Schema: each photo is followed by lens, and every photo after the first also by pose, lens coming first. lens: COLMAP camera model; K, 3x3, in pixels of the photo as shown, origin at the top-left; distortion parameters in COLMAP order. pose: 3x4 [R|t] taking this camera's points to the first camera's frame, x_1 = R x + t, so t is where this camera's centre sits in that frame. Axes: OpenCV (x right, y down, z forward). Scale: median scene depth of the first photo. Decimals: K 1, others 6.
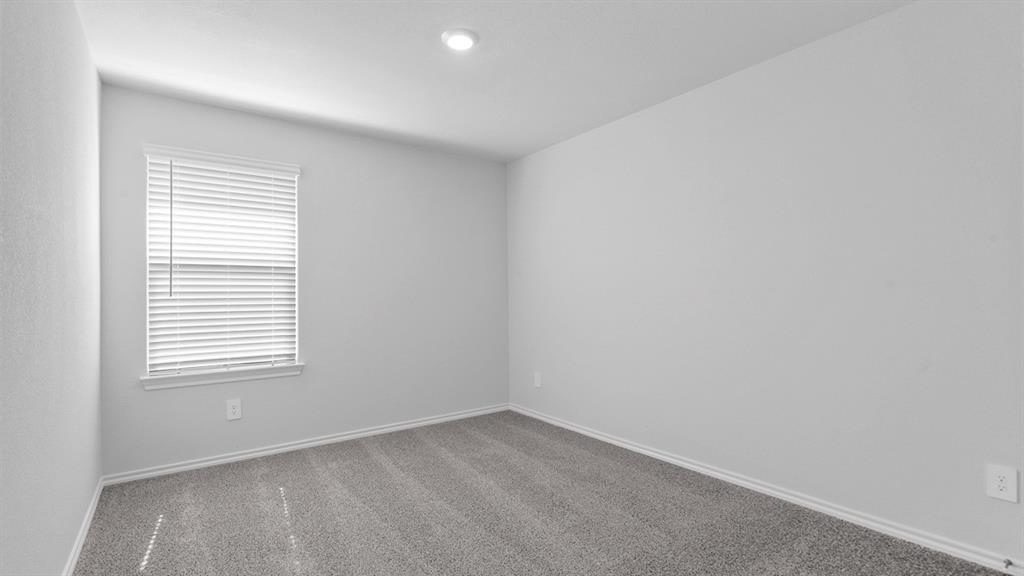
lens RADIAL K [[465.1, 0, 507.7], [0, 465.1, 288.4], [0, 0, 1]] dist [0.000784, 0.000078]
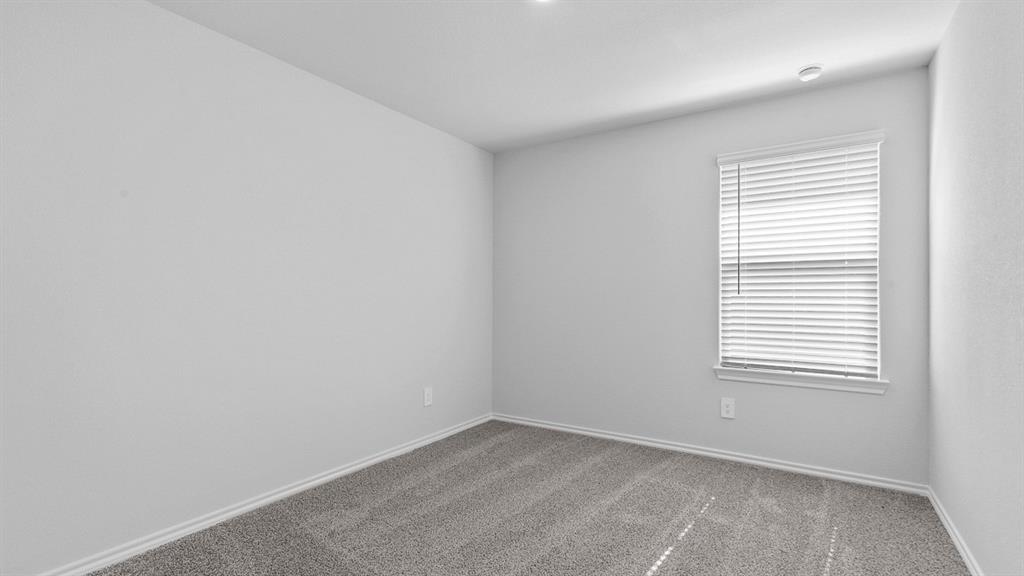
lens RADIAL K [[501.2, 0, 510.3], [0, 501.2, 290.9], [0, 0, 1]] dist [0.016865, 0.000181]
pose [[0.332608, 0.002685, -0.943062, 0.177613], [0.007121, 0.999960, 0.005359, -0.000056], [0.943038, -0.008498, 0.332575, 0.133663]]
